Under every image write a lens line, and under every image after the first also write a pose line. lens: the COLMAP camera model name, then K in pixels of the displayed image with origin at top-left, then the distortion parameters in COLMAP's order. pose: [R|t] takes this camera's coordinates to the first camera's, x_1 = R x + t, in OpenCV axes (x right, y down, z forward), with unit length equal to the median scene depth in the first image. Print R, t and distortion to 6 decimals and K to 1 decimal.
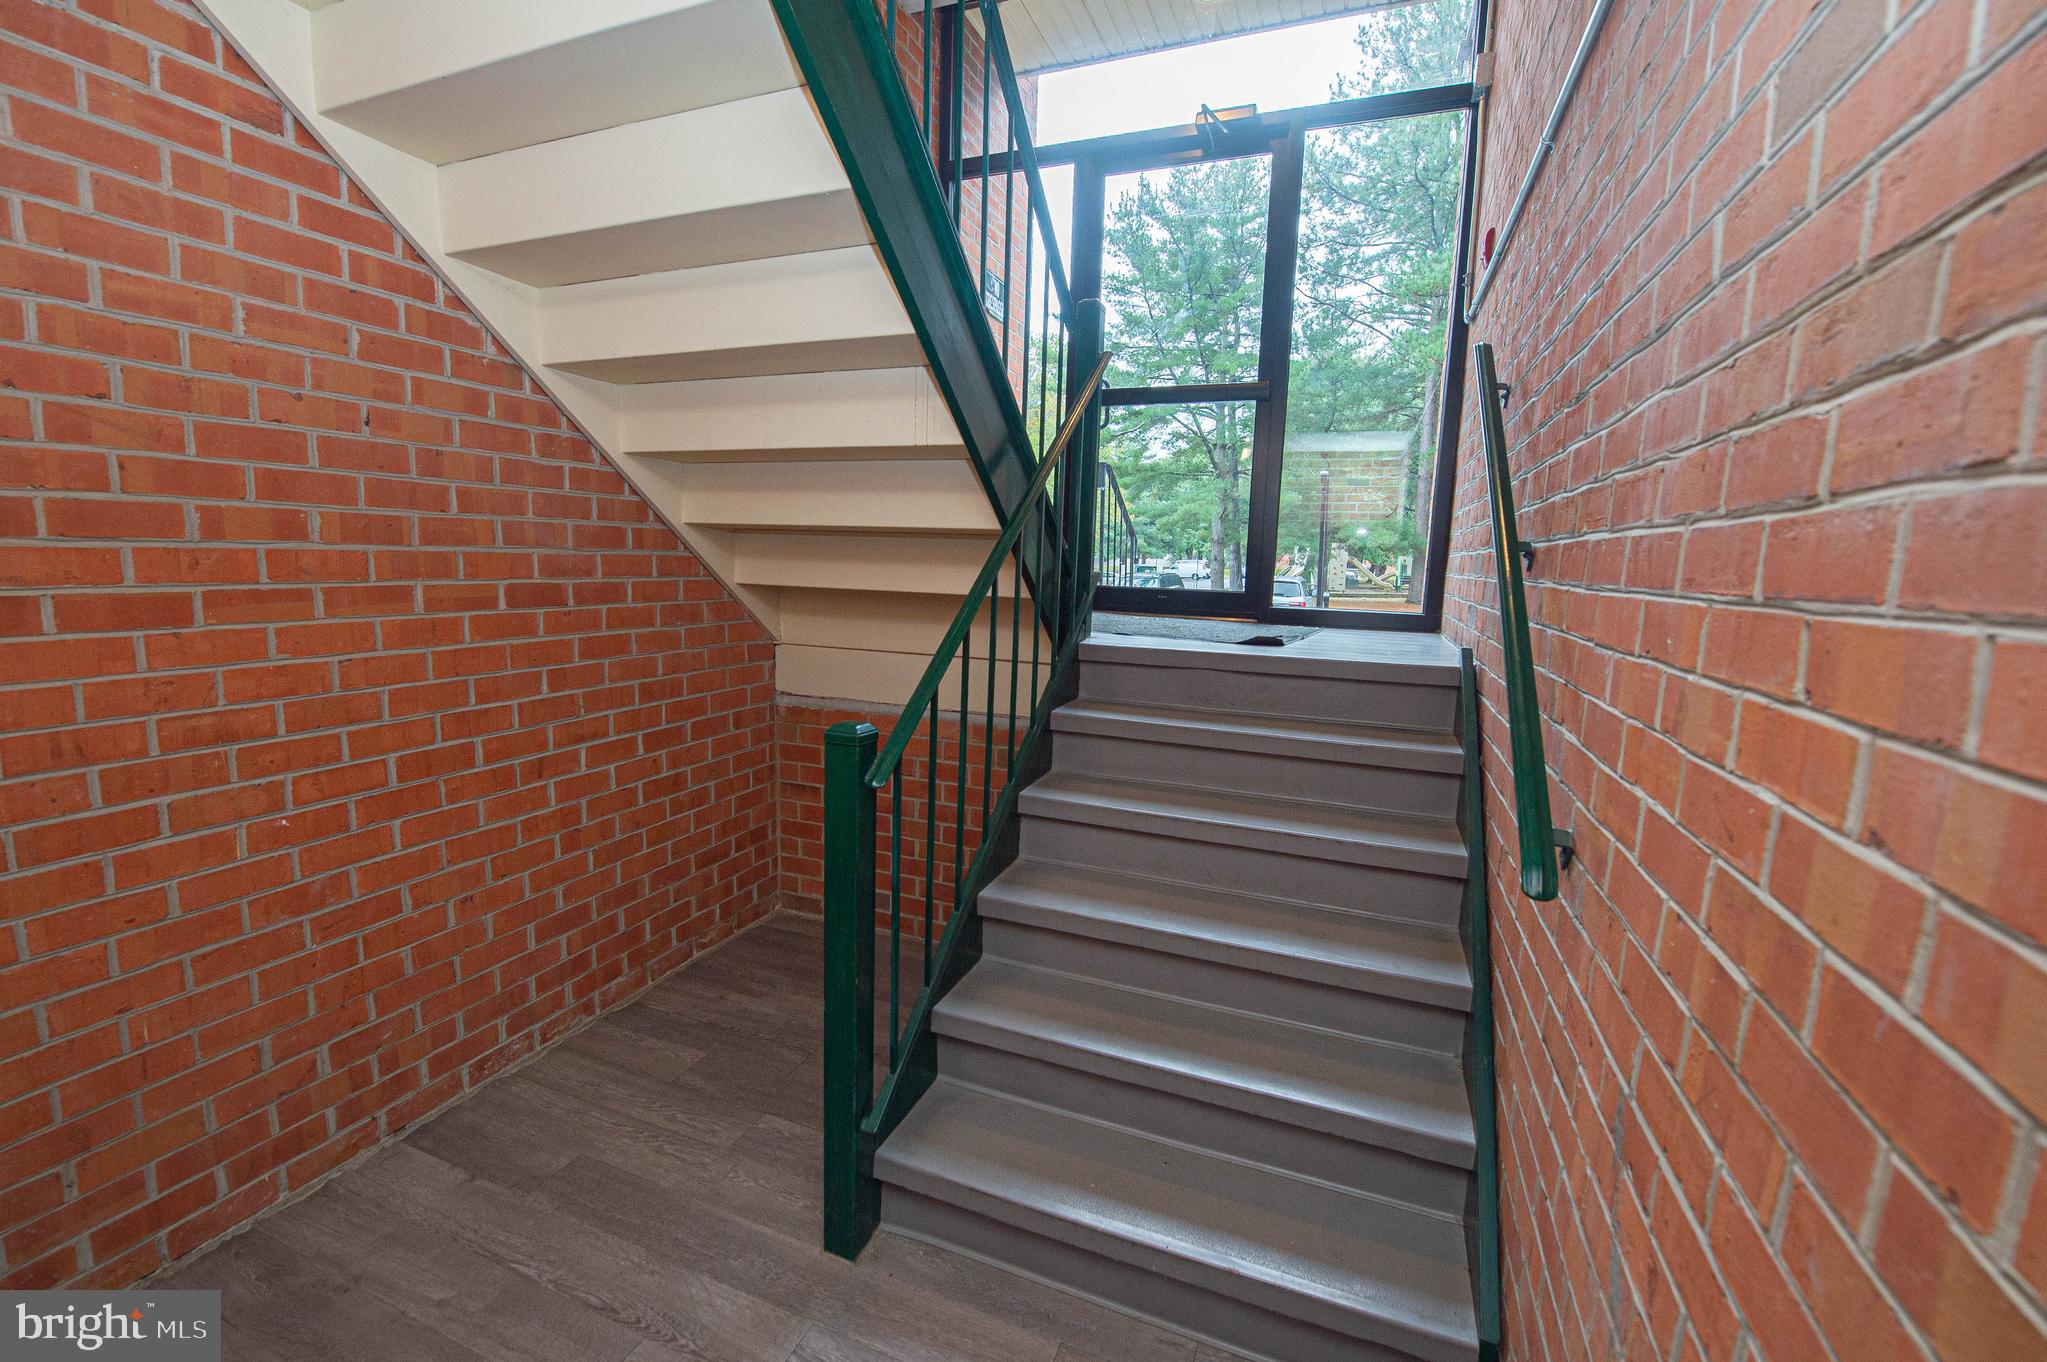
lens RADIAL K [[850.2, 0, 1015.0], [0, 850.2, 684.0], [0, 0, 1]] dist [-0.016830, -0.002241]
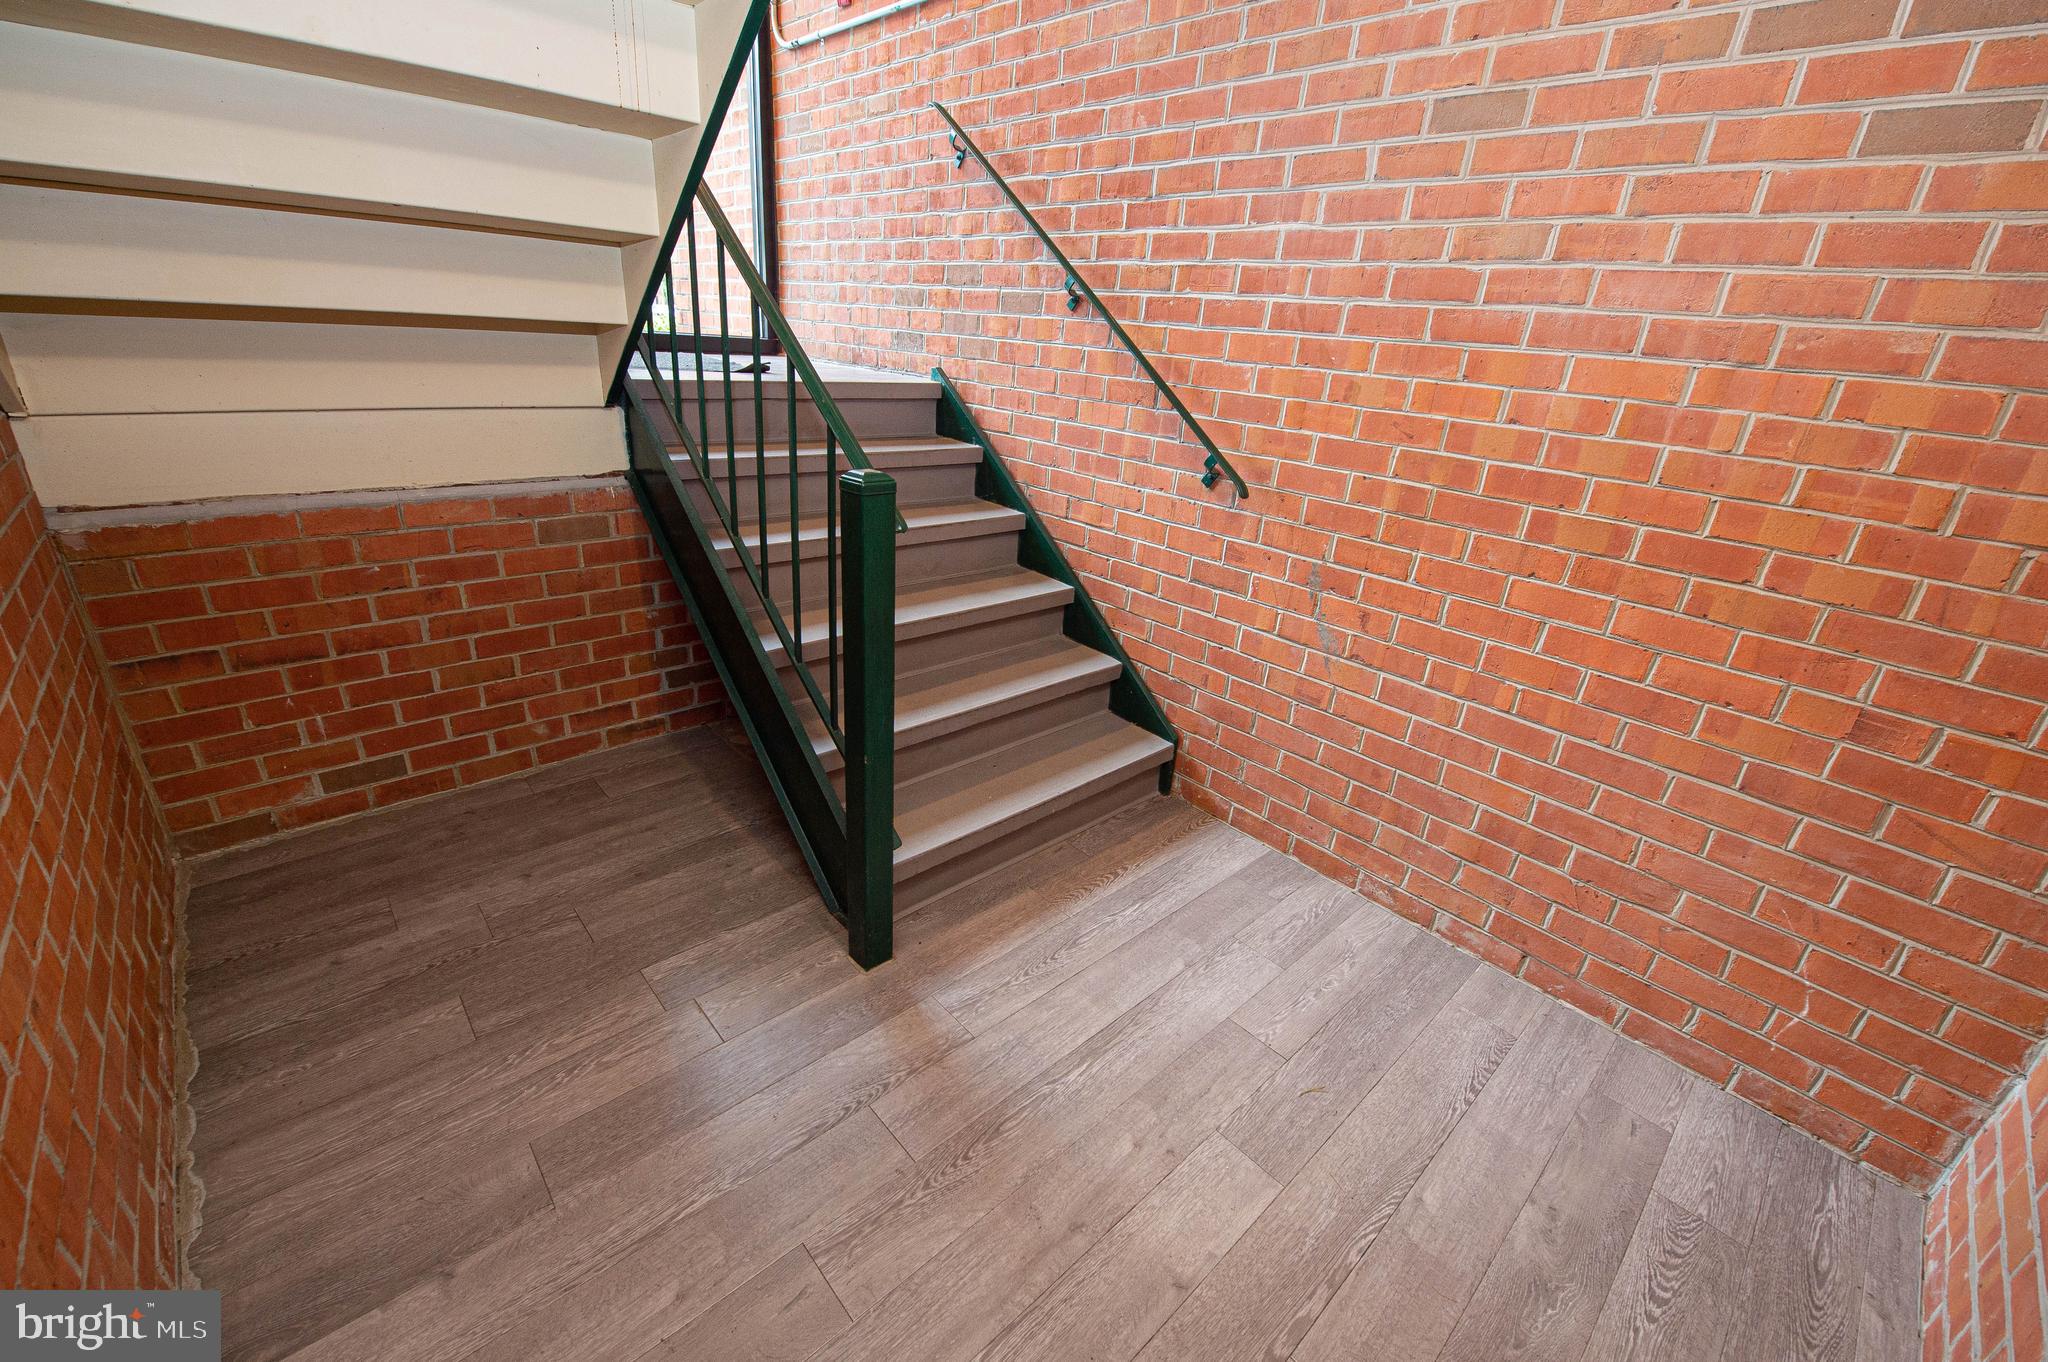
lens RADIAL K [[850.6, 0, 1015.5], [0, 850.6, 684.0], [0, 0, 1]] dist [-0.016830, -0.002241]
pose [[0.425792, -0.348005, 0.835221, -0.837279], [0.071756, 0.933158, 0.352231, -0.047272], [-0.901971, -0.090045, 0.422303, 0.351334]]
